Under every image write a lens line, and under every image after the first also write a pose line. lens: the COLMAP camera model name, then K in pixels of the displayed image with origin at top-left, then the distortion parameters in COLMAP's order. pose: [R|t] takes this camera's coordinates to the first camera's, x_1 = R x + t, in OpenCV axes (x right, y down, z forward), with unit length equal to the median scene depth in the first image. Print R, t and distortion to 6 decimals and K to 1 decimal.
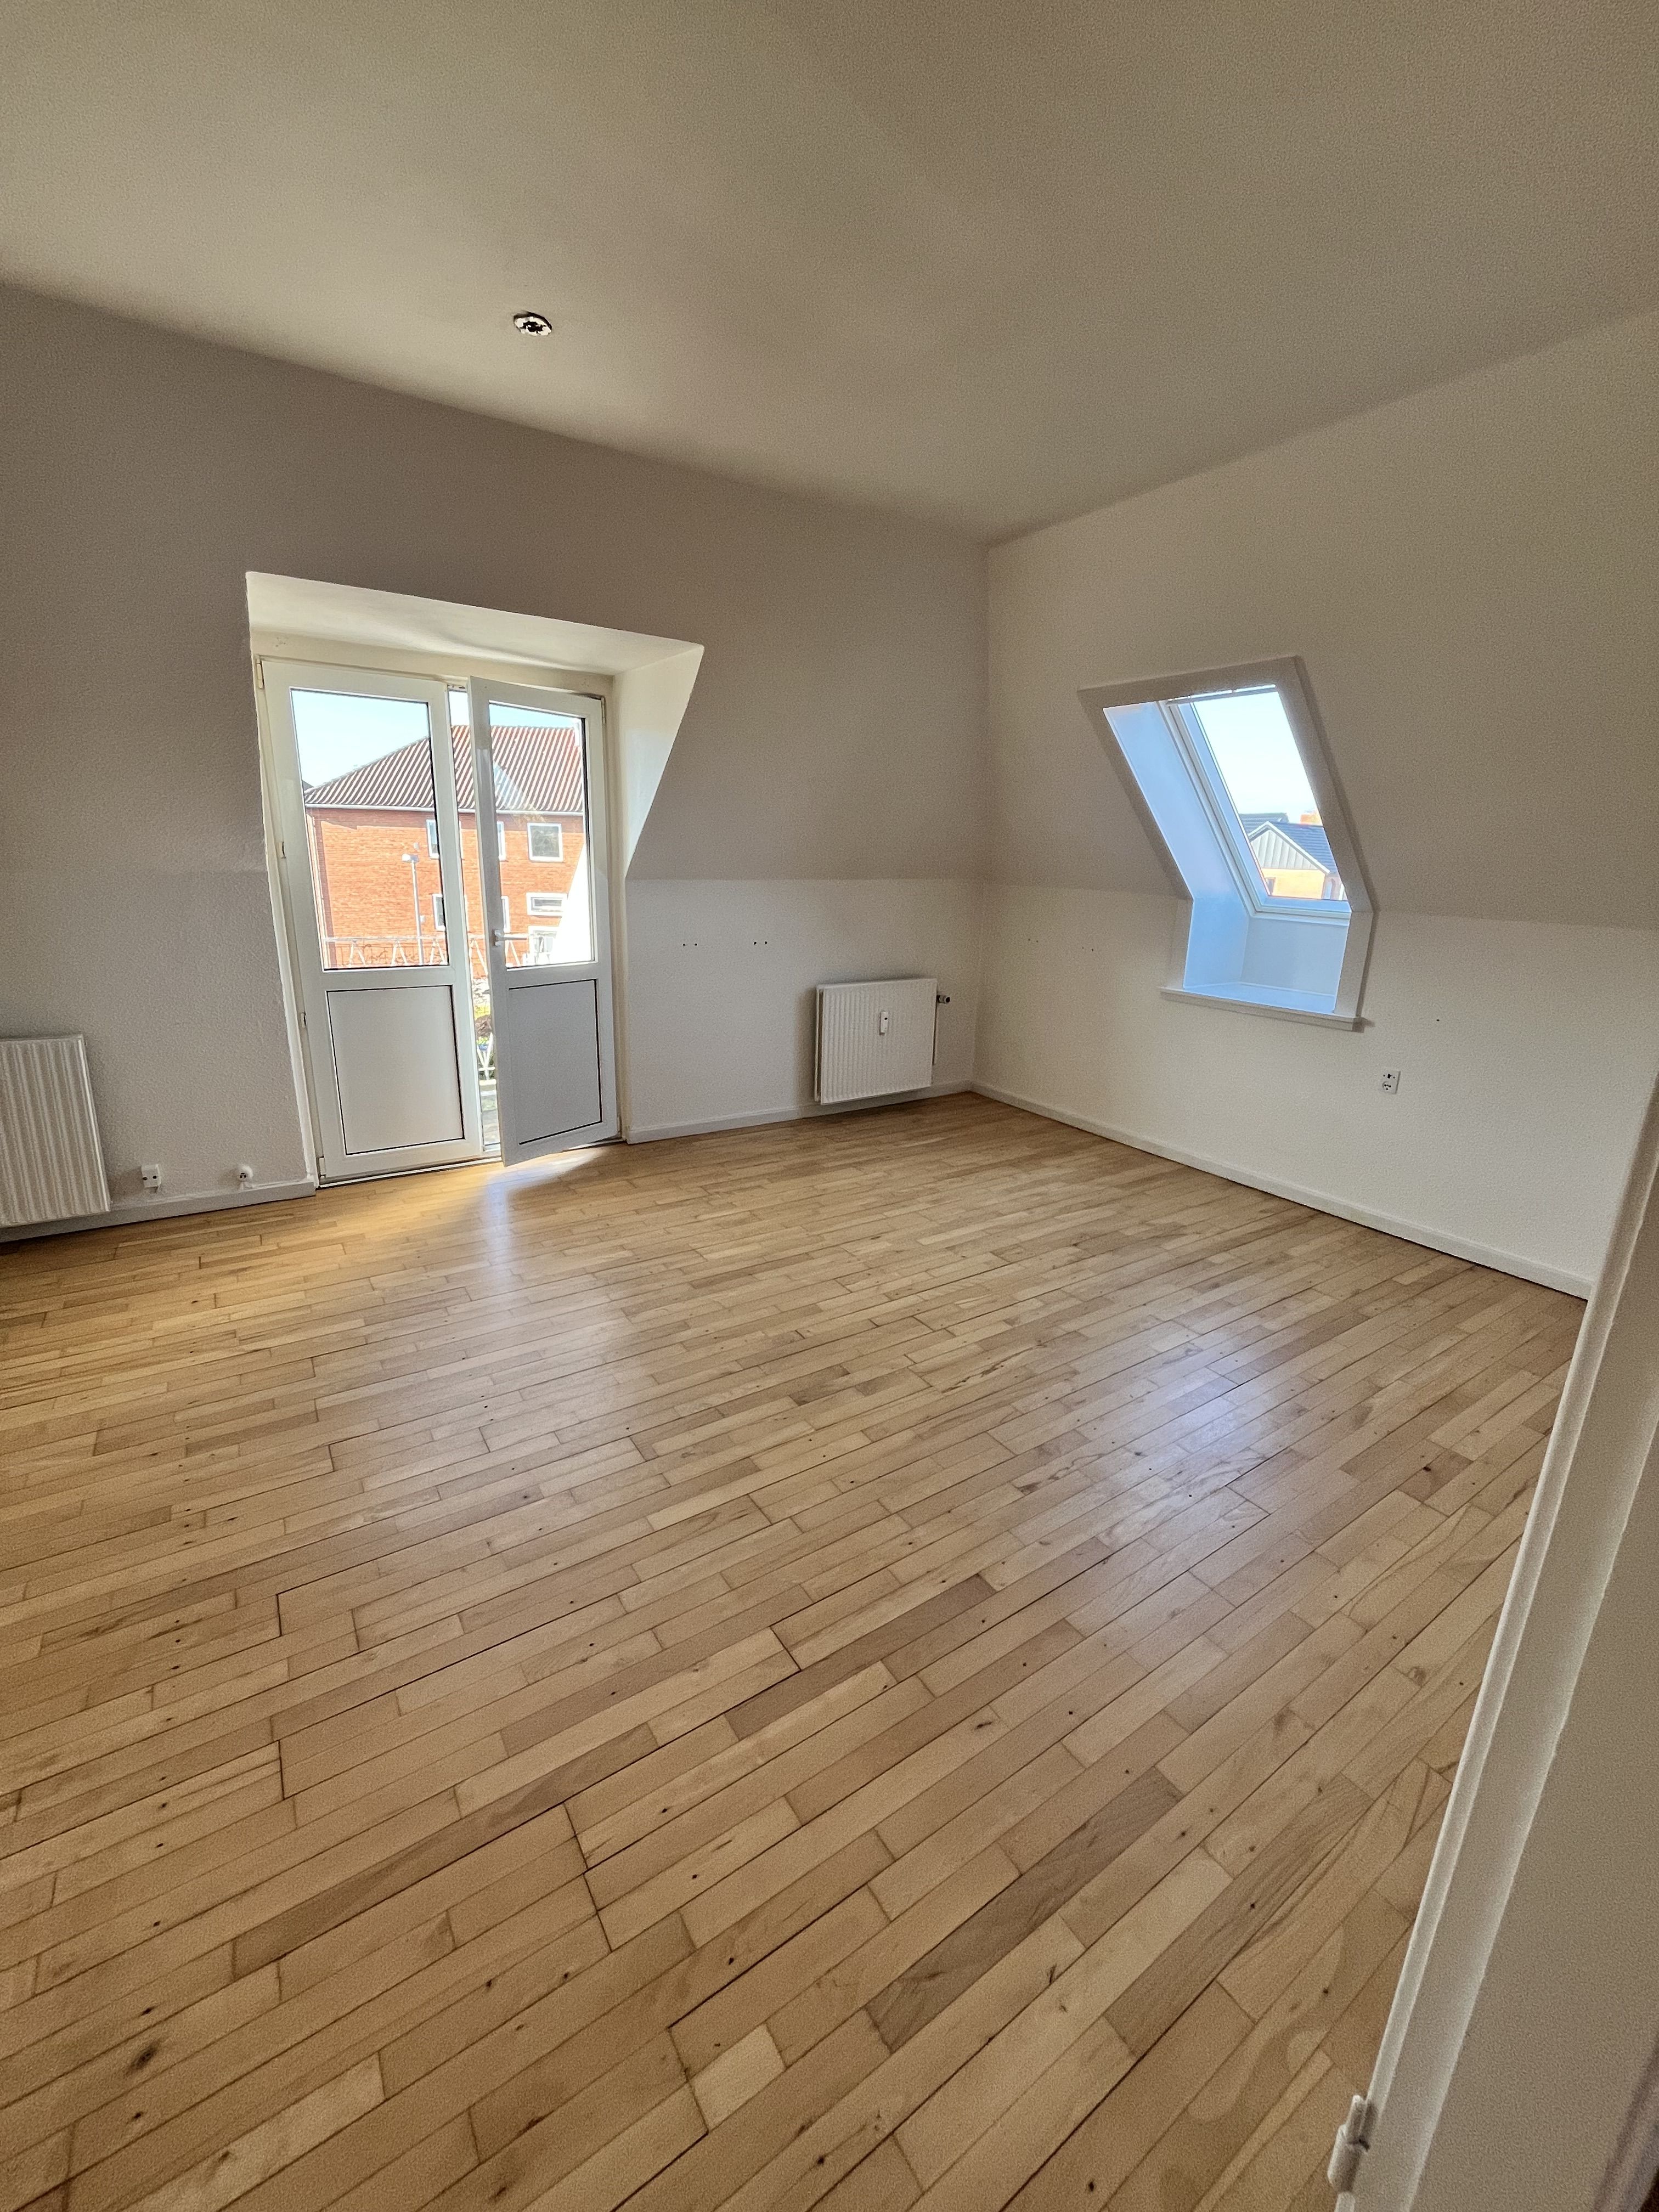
lens RADIAL K [[894.5, 0, 832.3], [0, 894.5, 1099.3], [0, 0, 1]] dist [-0.002706, -0.000063]
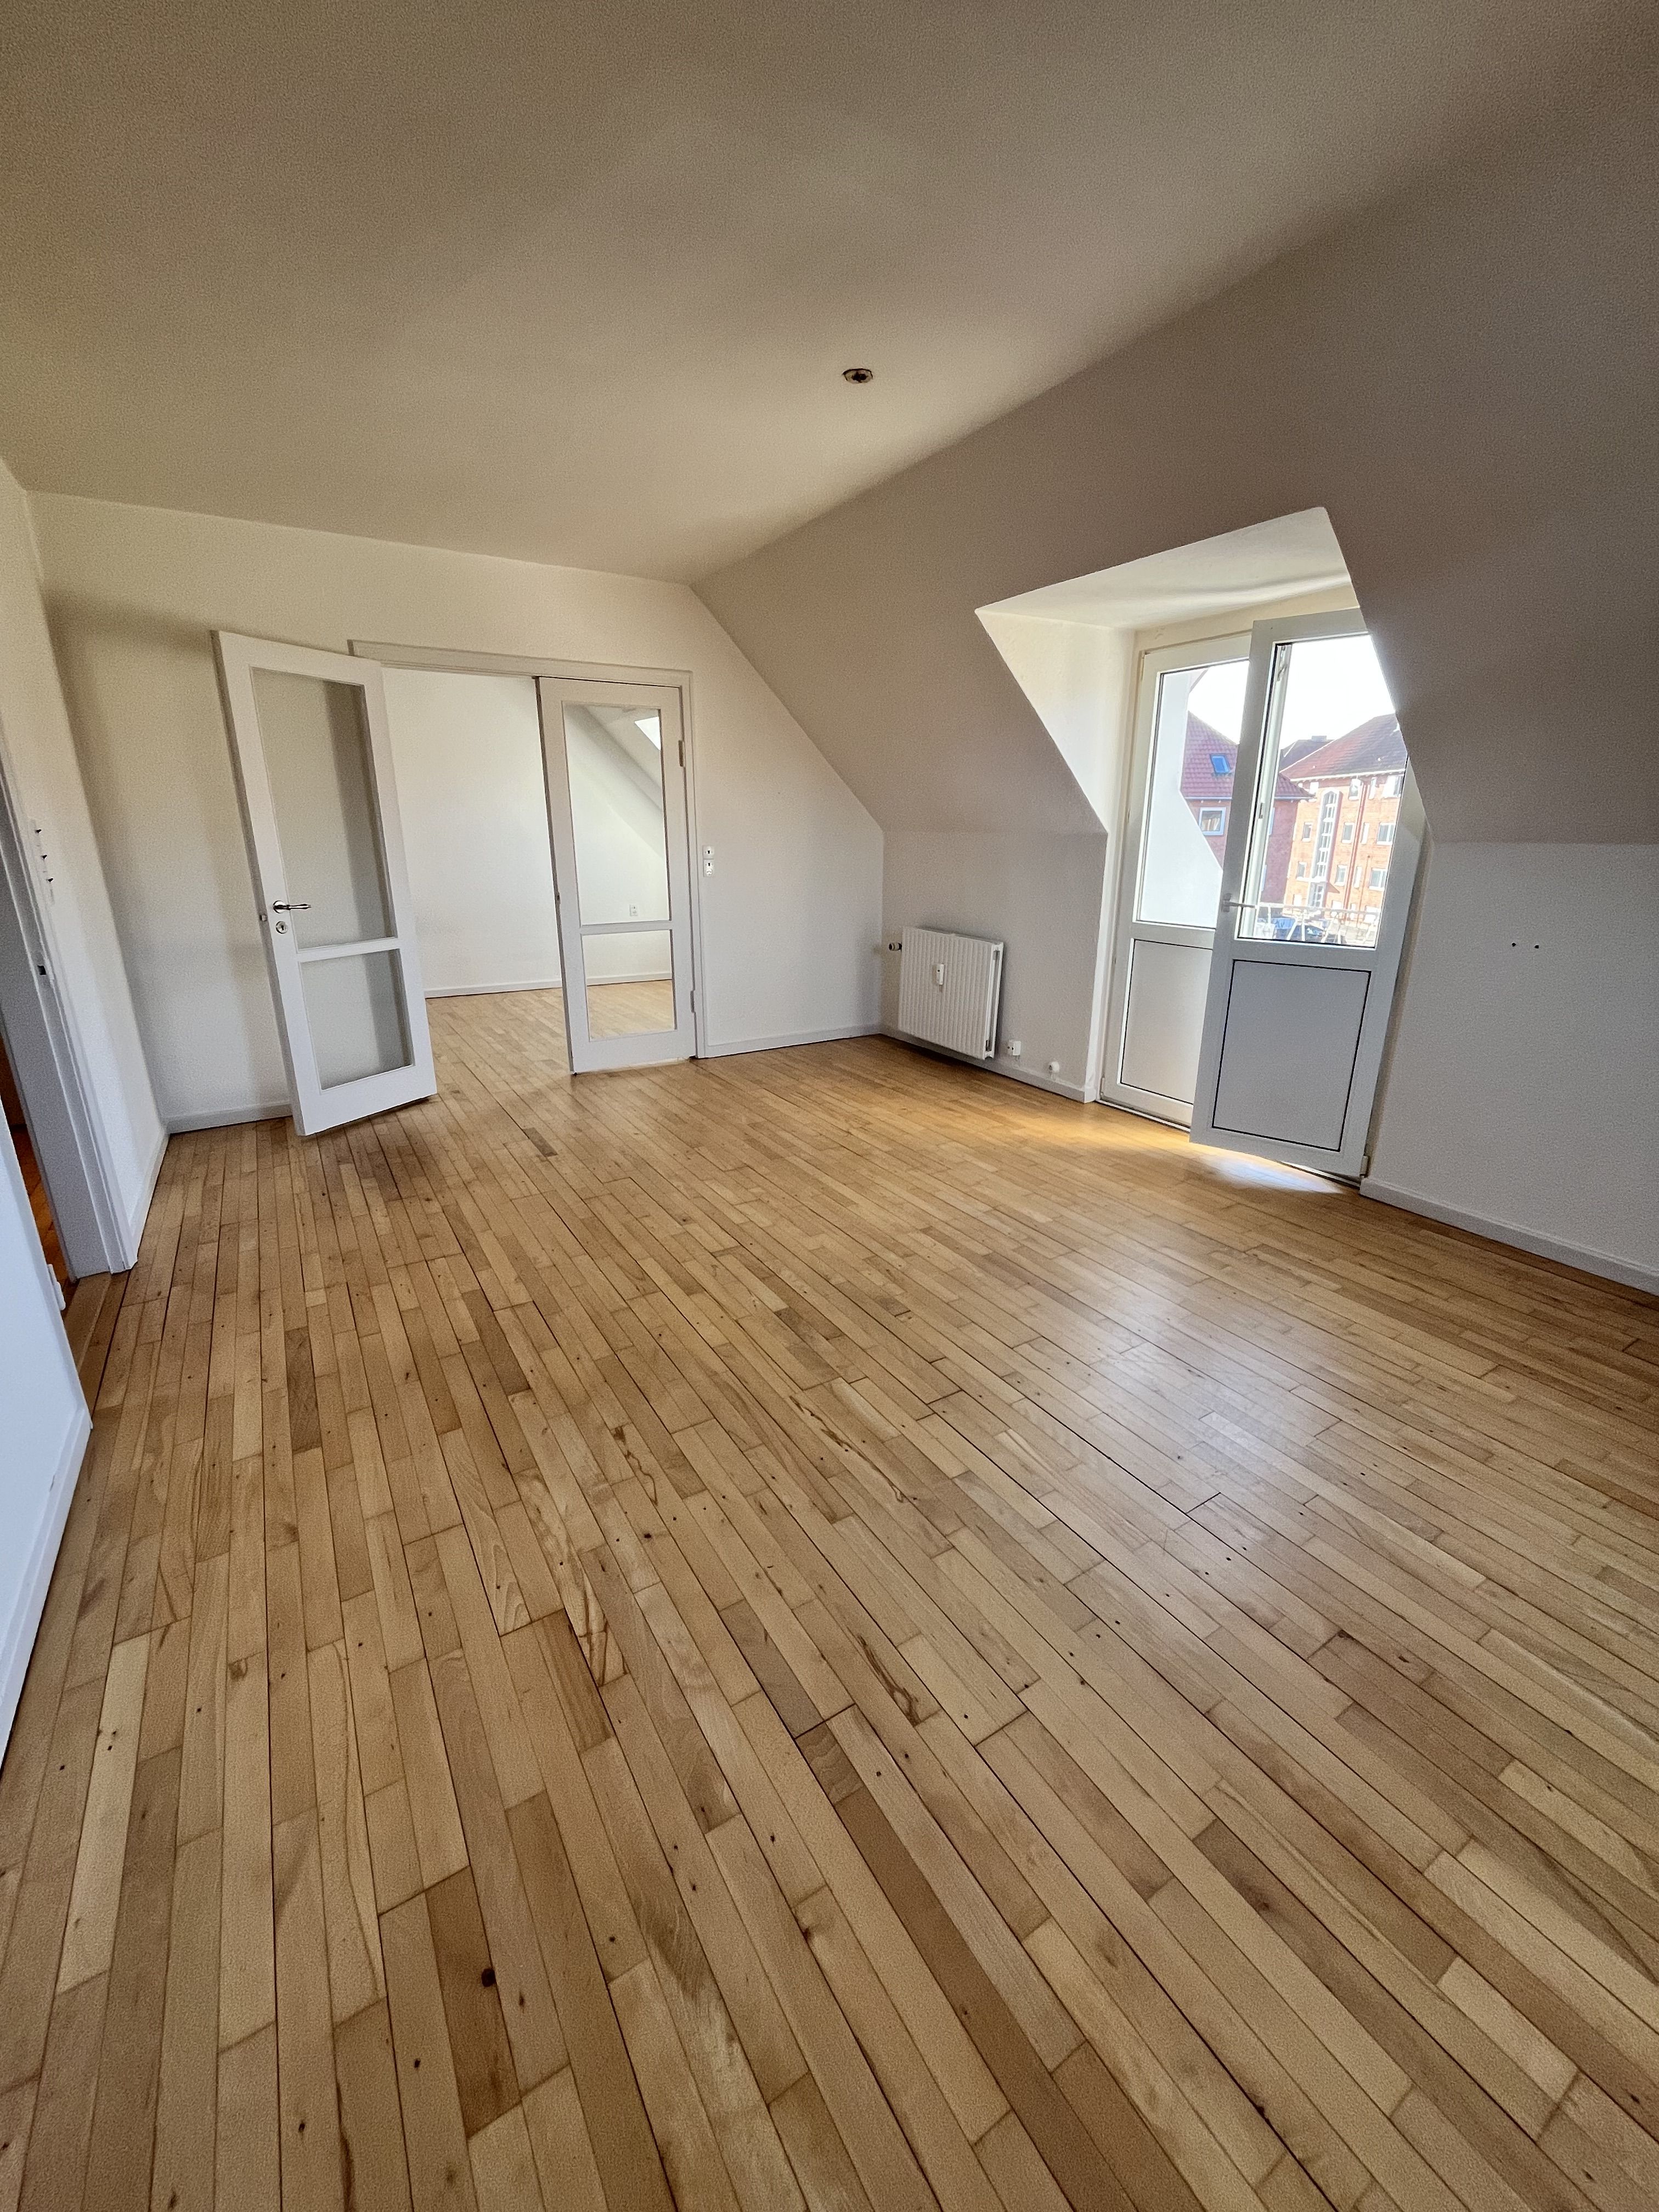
lens RADIAL K [[894.5, 0, 828.6], [0, 894.5, 1100.7], [0, 0, 1]] dist [-0.002706, -0.000063]
pose [[-0.040345, 0.266540, -0.962979, 0.914528], [-0.264043, 0.926660, 0.267550, -0.195948], [0.963667, 0.265062, 0.032992, 0.944954]]
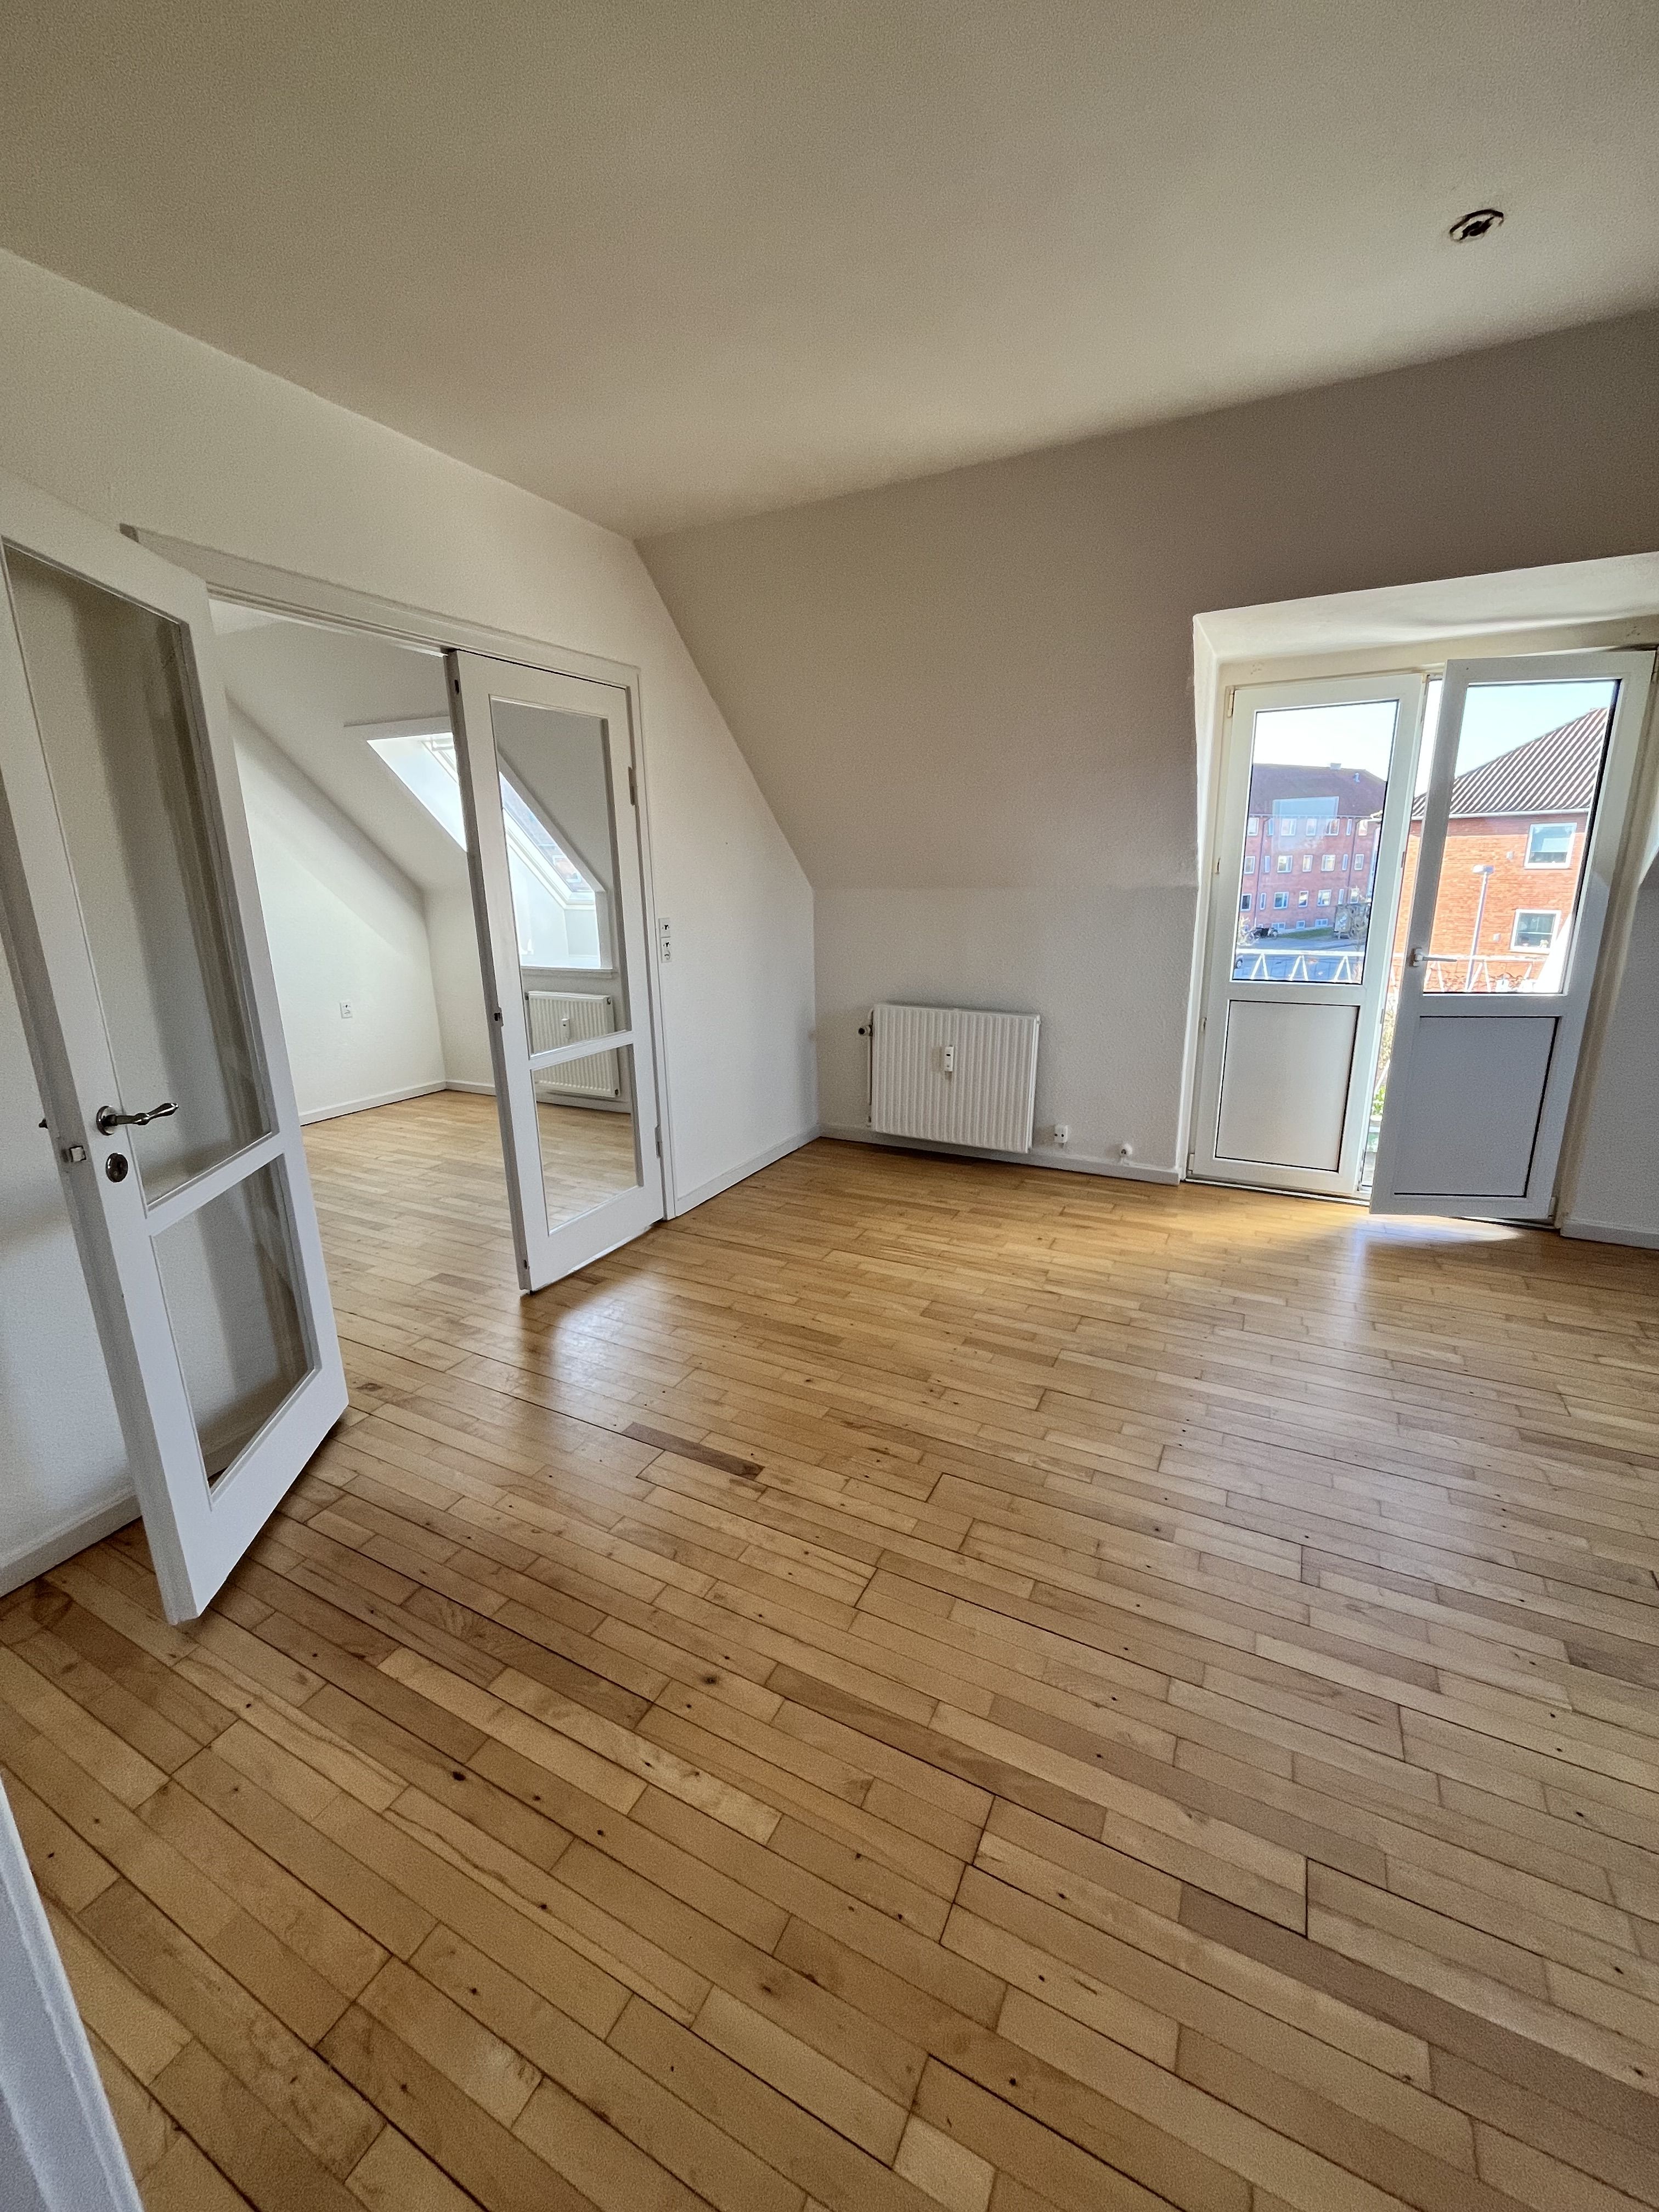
lens RADIAL K [[894.5, 0, 828.7], [0, 894.5, 1098.5], [0, 0, 1]] dist [-0.002706, -0.000063]
pose [[0.479645, 0.183604, -0.858039, 0.189235], [-0.197906, 0.975303, 0.098066, -0.027203], [0.854853, 0.122774, 0.504135, 0.129077]]
